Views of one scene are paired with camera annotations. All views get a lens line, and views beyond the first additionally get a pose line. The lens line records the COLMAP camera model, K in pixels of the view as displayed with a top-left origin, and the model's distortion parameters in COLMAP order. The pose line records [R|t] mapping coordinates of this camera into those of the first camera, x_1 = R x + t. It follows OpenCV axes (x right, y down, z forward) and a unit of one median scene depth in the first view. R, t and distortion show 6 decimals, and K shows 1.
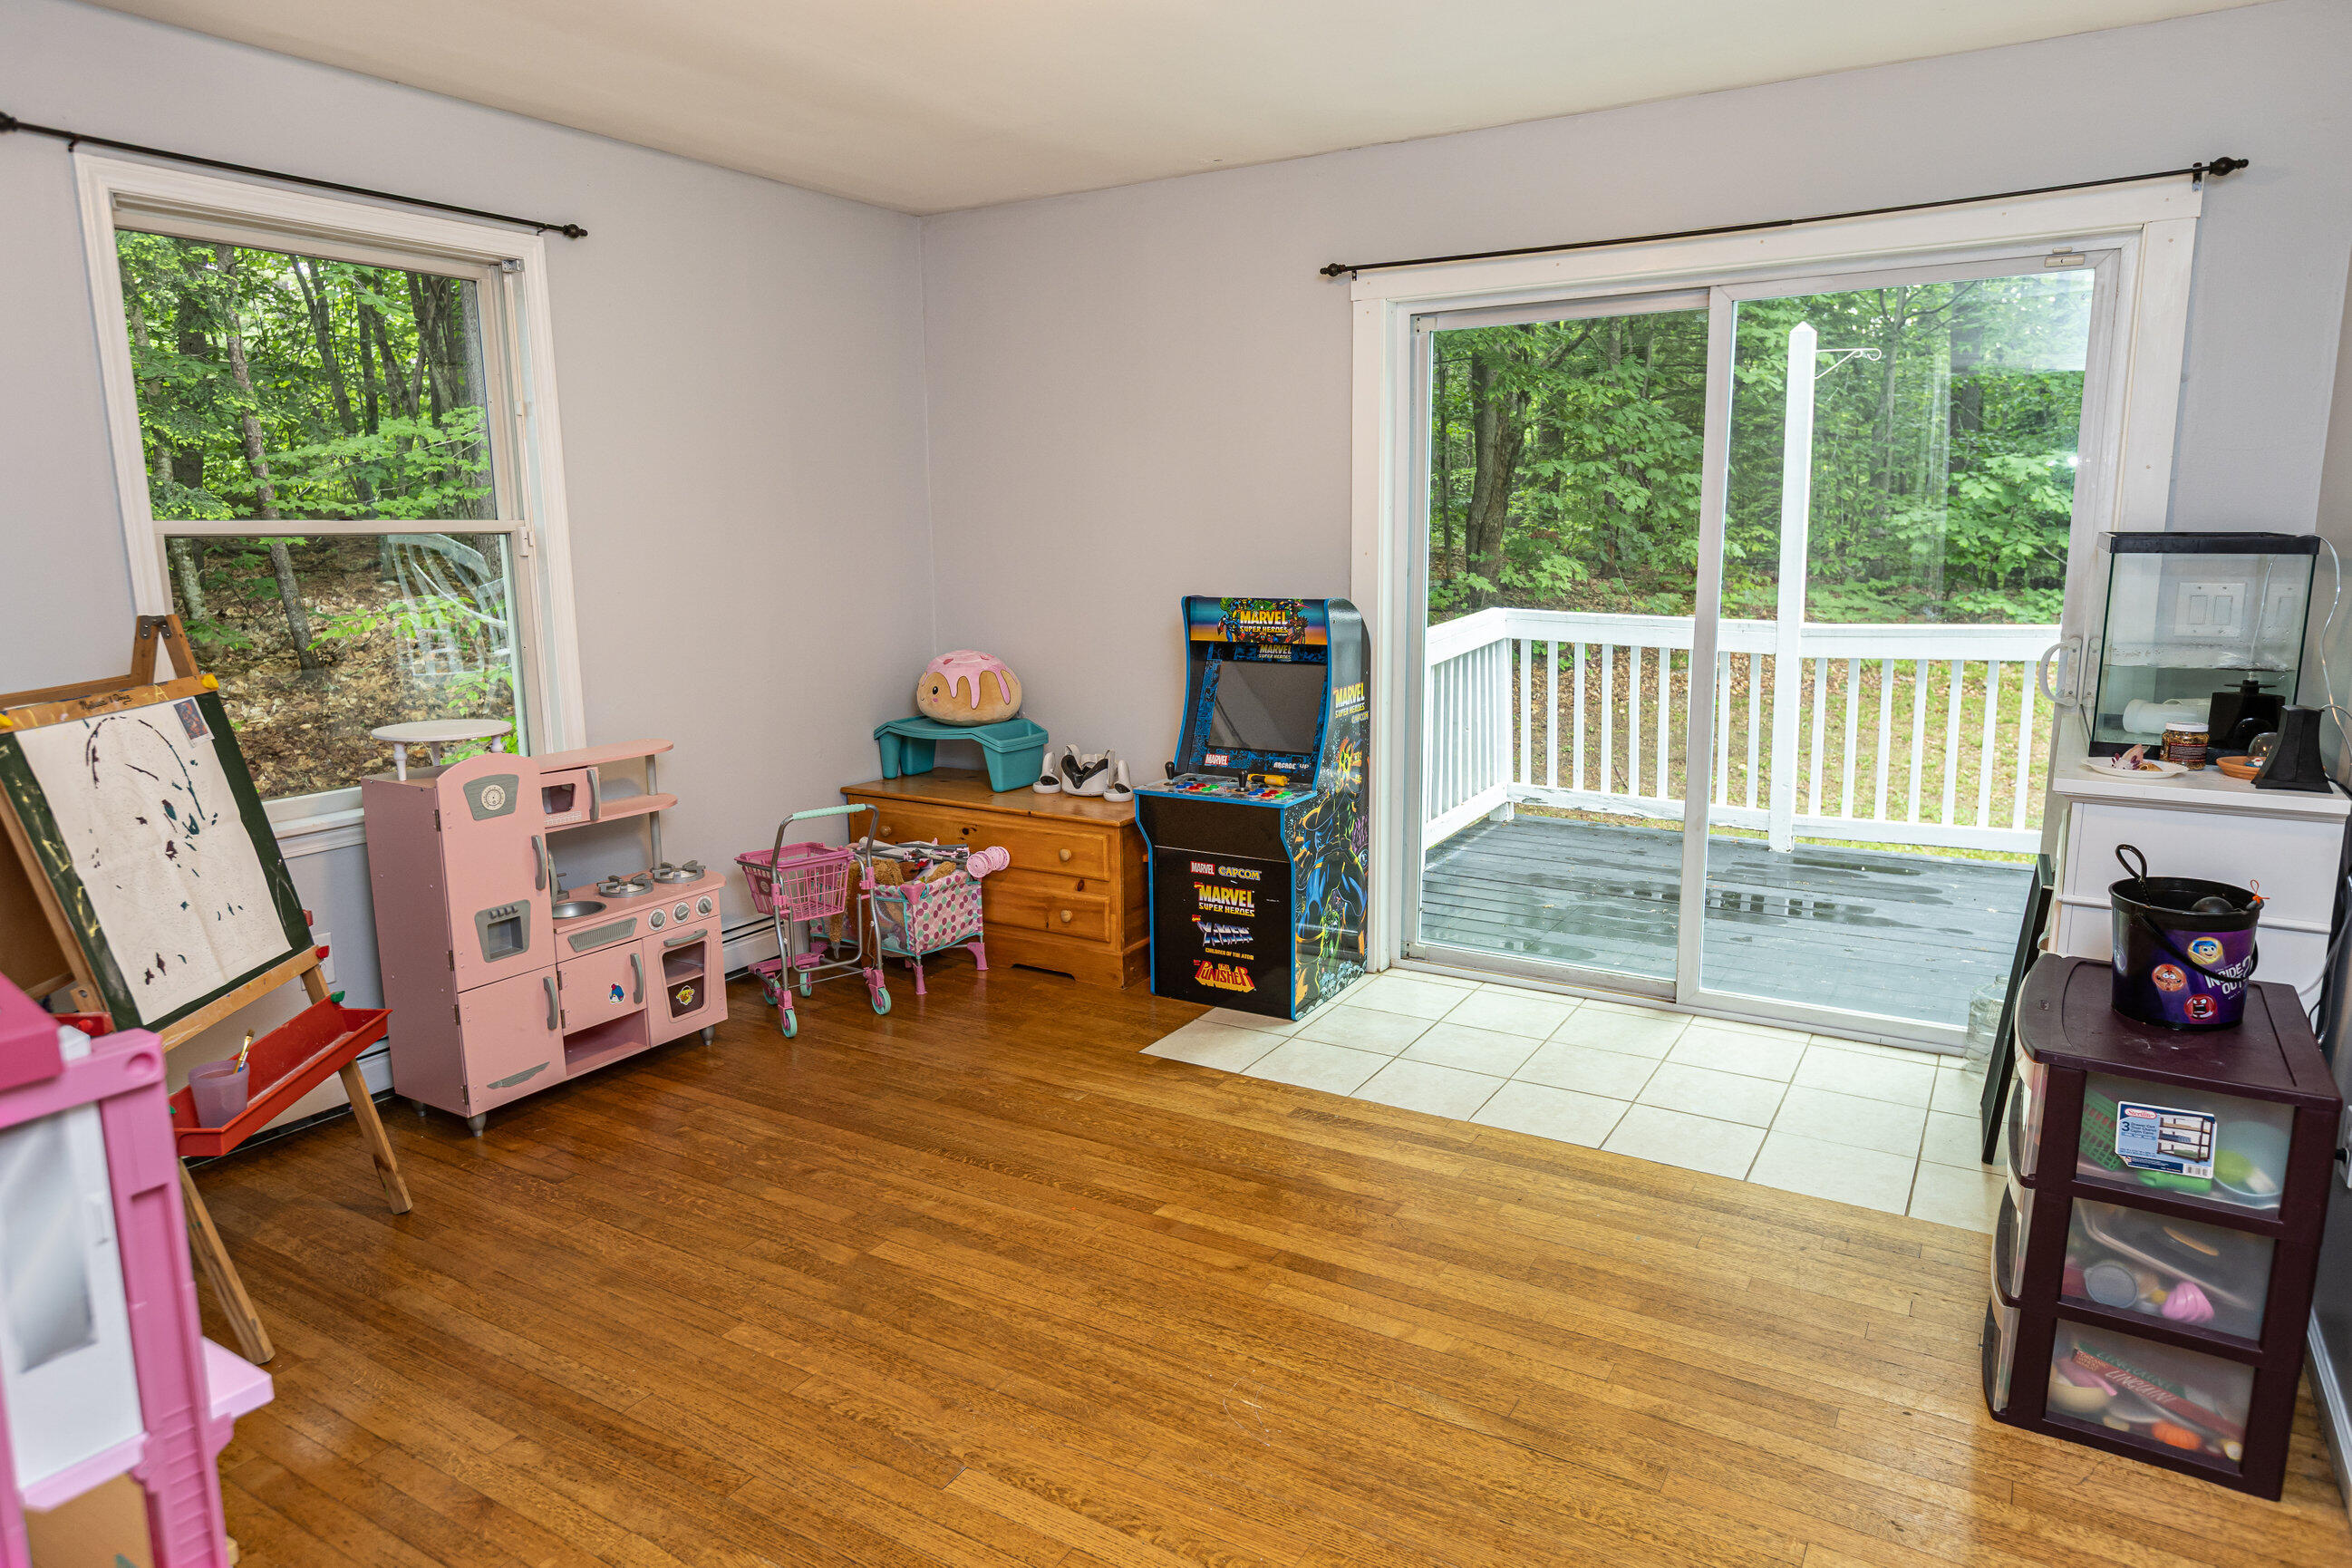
lens RADIAL K [[1436.1, 0, 1179.8], [0, 1436.1, 776.3], [0, 0, 1]] dist [0.000956, 0.000394]
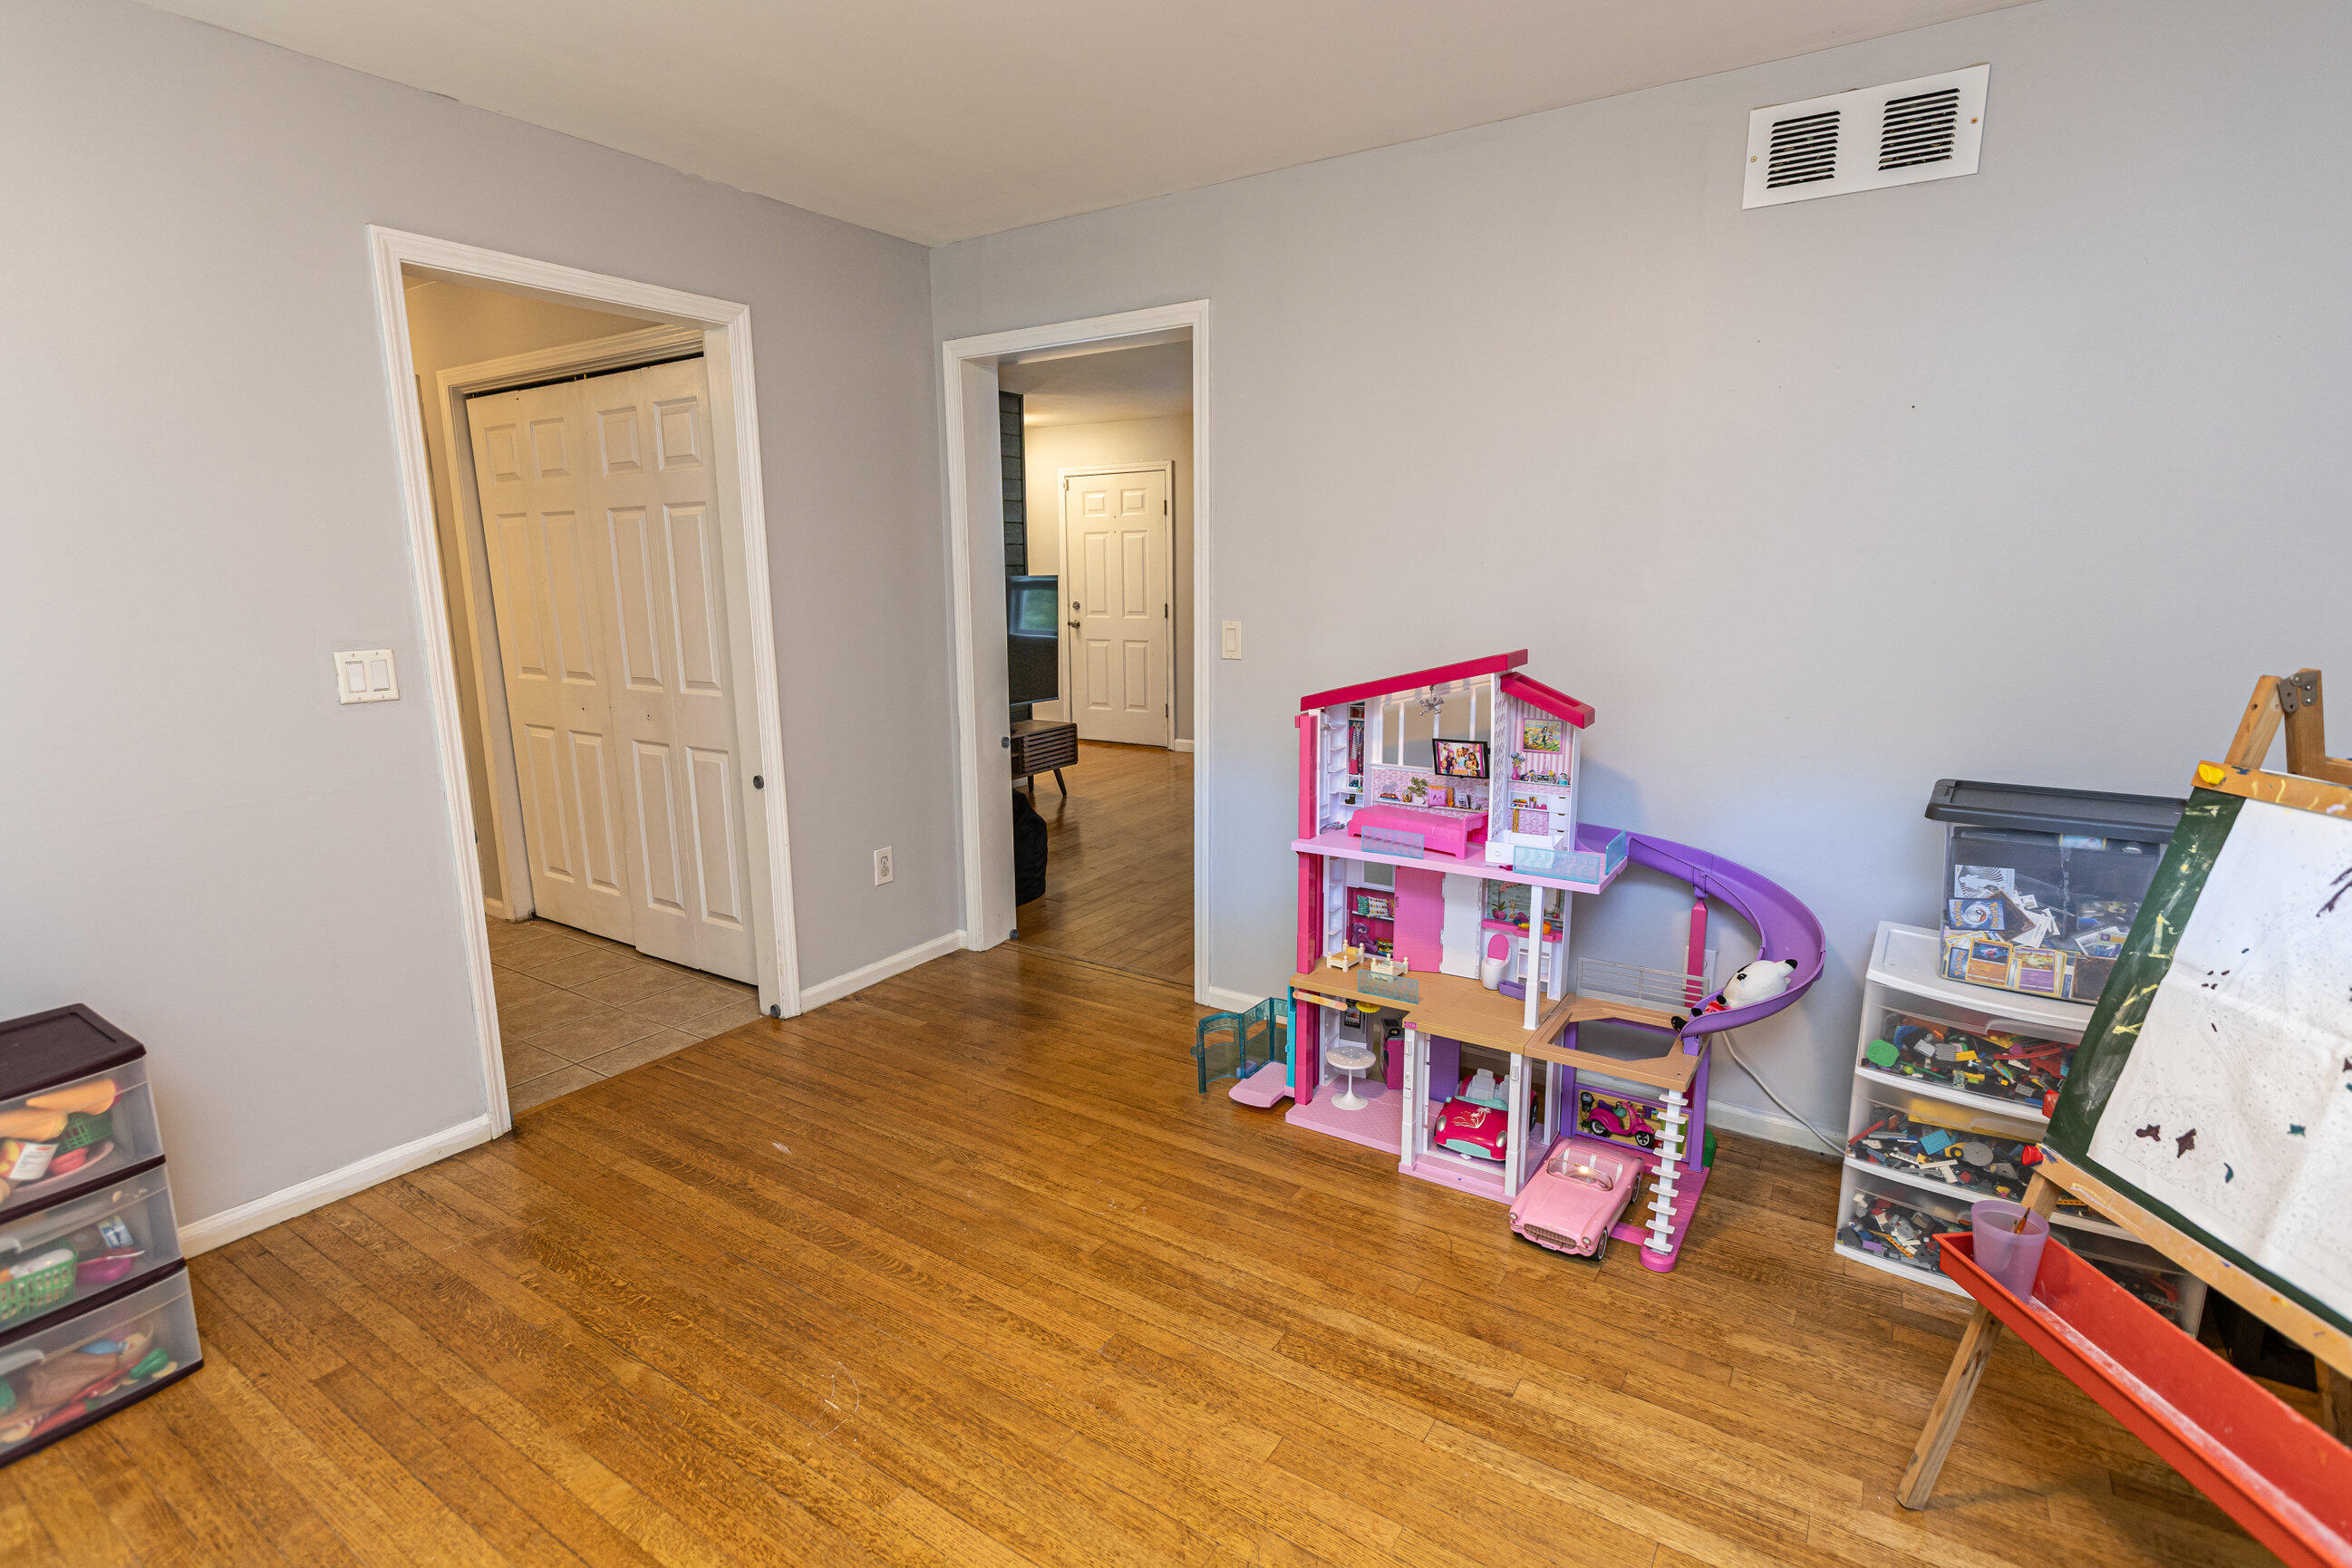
lens RADIAL K [[1129.7, 0, 1175.8], [0, 1129.7, 784.0], [0, 0, 1]] dist [-0.003225, -0.000317]
pose [[-0.999502, 0.005601, 0.031066, -0.226423], [0.016366, 0.933479, 0.358260, -0.270932], [-0.026993, 0.358590, -0.933105, 1.578756]]
